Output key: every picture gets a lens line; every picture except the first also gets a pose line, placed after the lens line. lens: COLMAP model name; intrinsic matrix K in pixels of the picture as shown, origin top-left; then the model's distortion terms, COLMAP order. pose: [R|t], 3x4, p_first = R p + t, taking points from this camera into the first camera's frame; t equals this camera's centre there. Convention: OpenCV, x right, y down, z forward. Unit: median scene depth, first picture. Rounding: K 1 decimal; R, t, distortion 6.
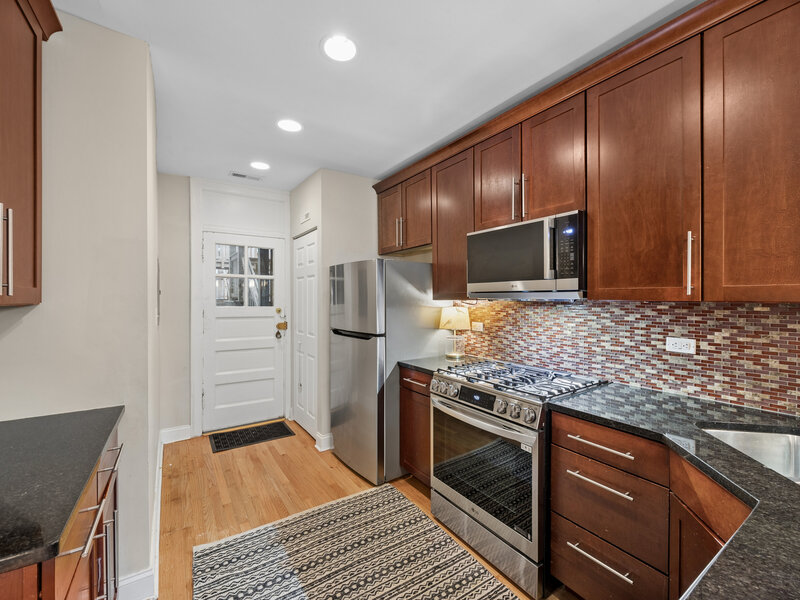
lens RADIAL K [[342.6, 0, 401.9], [0, 342.6, 298.8], [0, 0, 1]] dist [-0.003220, 0.000053]
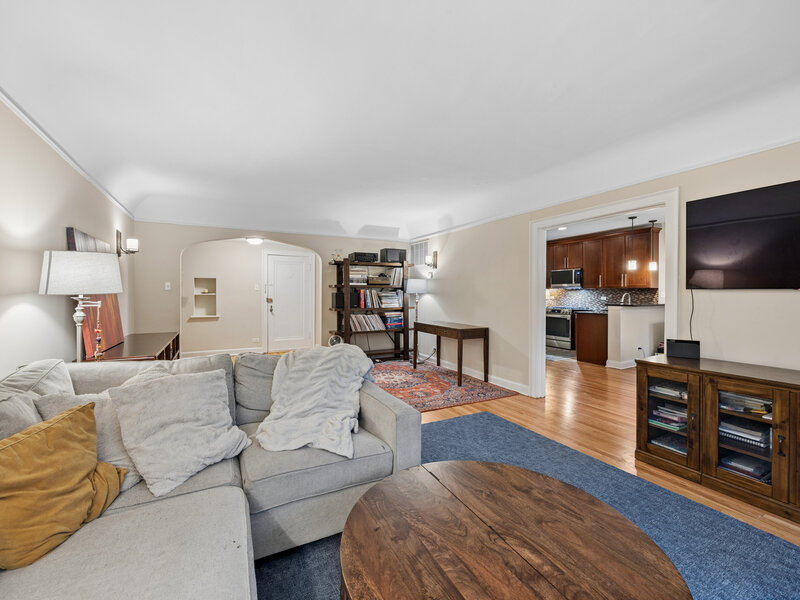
lens RADIAL K [[342.6, 0, 397.6], [0, 342.6, 297.4], [0, 0, 1]] dist [-0.003220, 0.000053]
pose [[0.994054, 0.004647, -0.108790, -1.341010], [-0.004057, 0.999976, 0.005638, 0.103792], [0.108814, -0.005164, 0.994049, -3.617707]]
